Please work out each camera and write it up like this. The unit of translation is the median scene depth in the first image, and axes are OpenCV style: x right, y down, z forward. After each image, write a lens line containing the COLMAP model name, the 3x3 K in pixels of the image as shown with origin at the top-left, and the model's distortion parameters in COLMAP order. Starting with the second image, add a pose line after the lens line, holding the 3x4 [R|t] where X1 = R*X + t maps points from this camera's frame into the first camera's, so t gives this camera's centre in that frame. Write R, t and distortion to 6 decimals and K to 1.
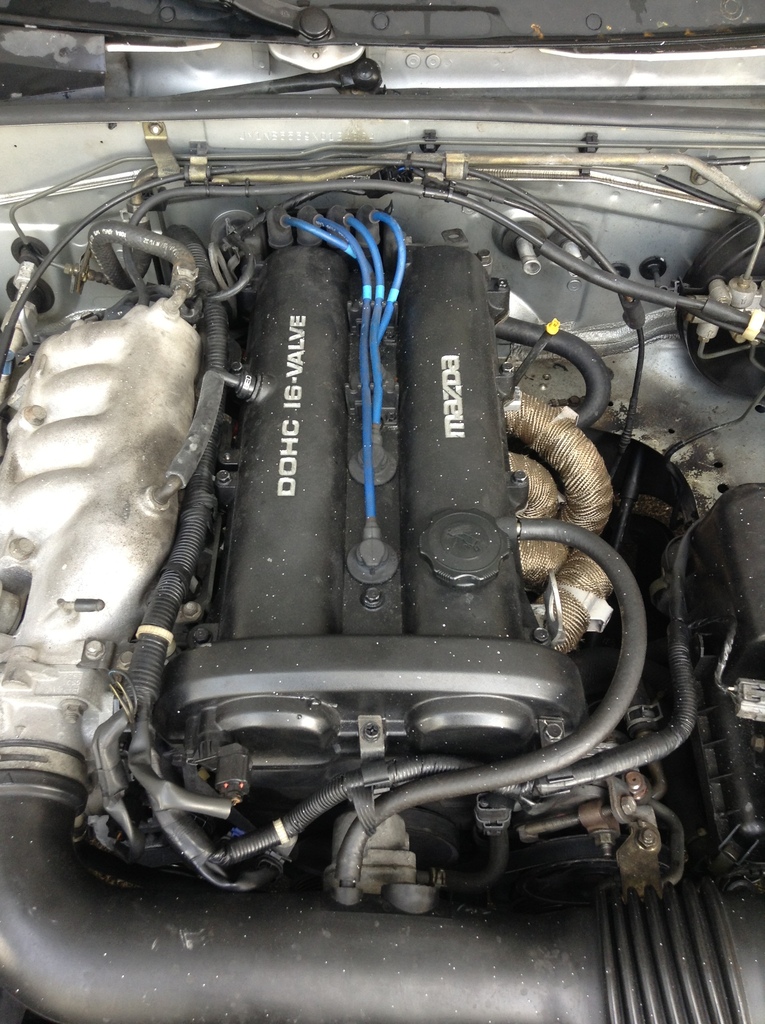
lens RADIAL K [[944.4, 0, 377.0], [0, 944.4, 509.0], [0, 0, 1]] dist [0.003992, 0.000000]
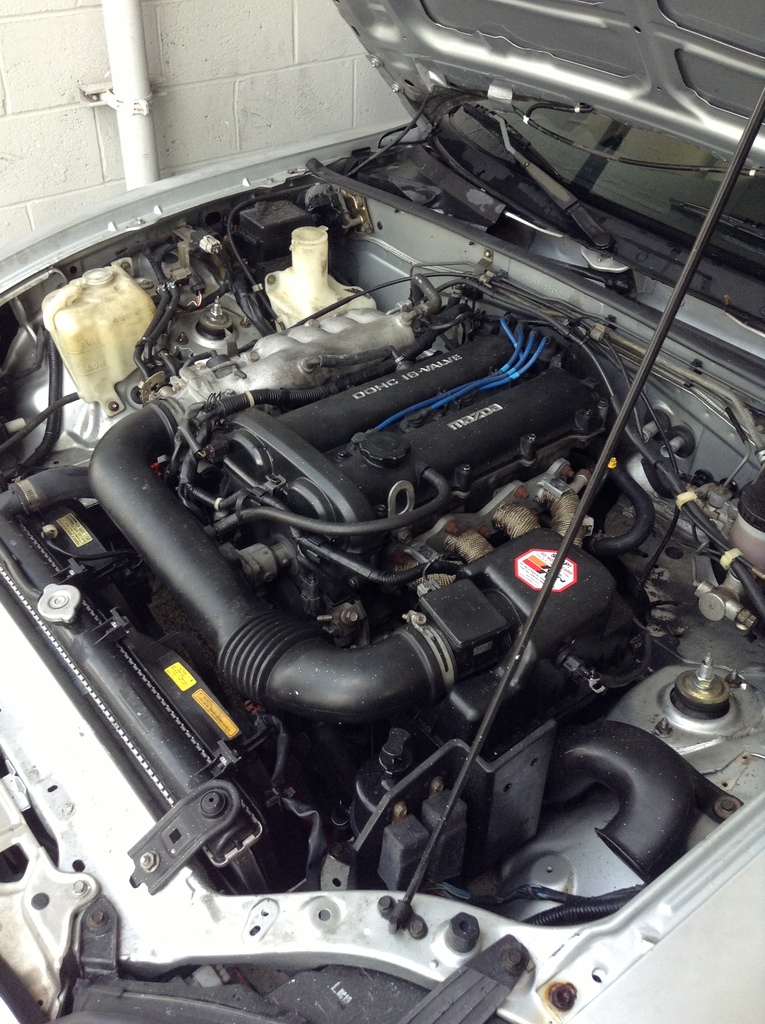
lens RADIAL K [[944.4, 0, 376.5], [0, 944.4, 507.7], [0, 0, 1]] dist [0.003992, 0.000000]
pose [[0.631139, 0.503926, -0.589679, 1.177051], [-0.646383, 0.761927, -0.040704, 0.206380], [0.428781, 0.406848, 0.806611, -0.390570]]
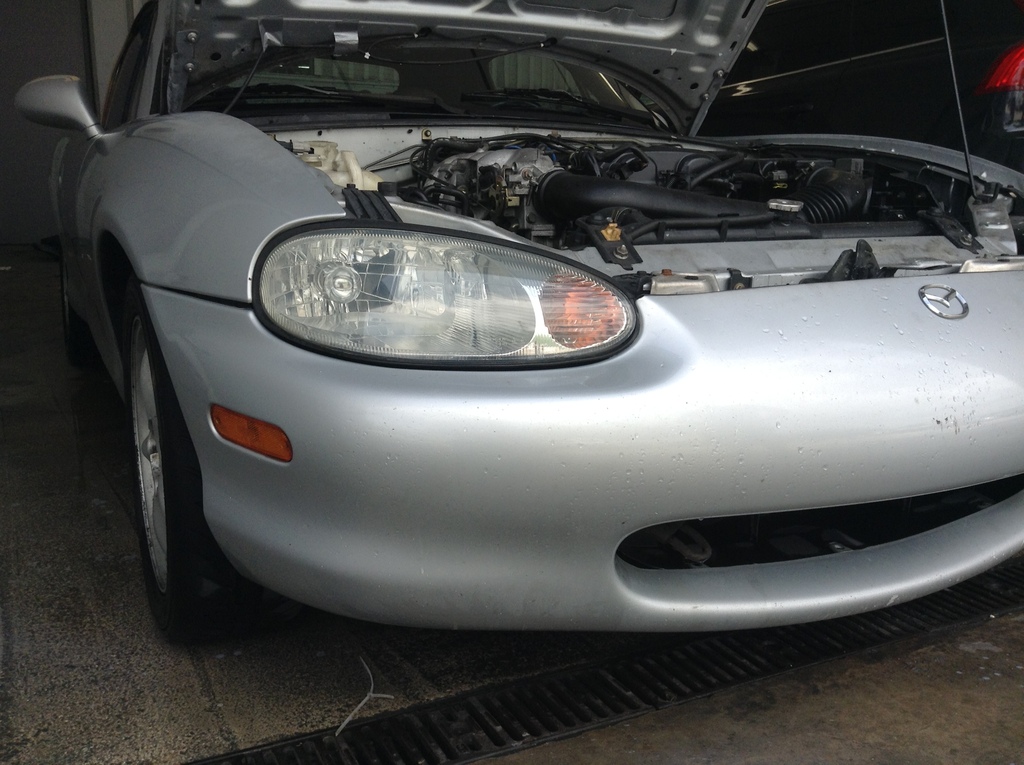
lens RADIAL K [[944.4, 0, 505.6], [0, 944.4, 387.9], [0, 0, 1]] dist [0.003992, 0.000000]
pose [[0.890351, -0.103987, 0.443239, -1.486950], [0.370031, 0.732476, -0.571451, 1.827350], [-0.265239, 0.672804, 0.690639, -0.247198]]
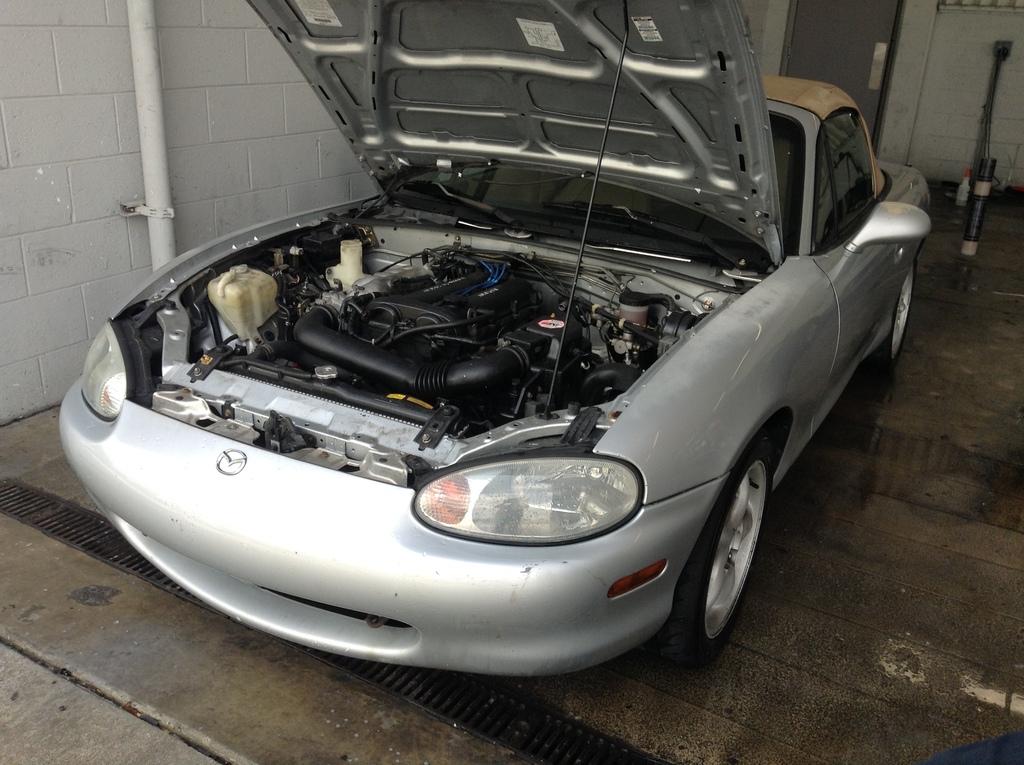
lens RADIAL K [[944.4, 0, 518.6], [0, 944.4, 373.5], [0, 0, 1]] dist [0.003992, 0.000000]
pose [[0.874143, 0.200756, -0.442233, 1.916033], [-0.414910, 0.781977, -0.465147, 1.790692], [0.252435, 0.590092, 0.766856, -1.490202]]
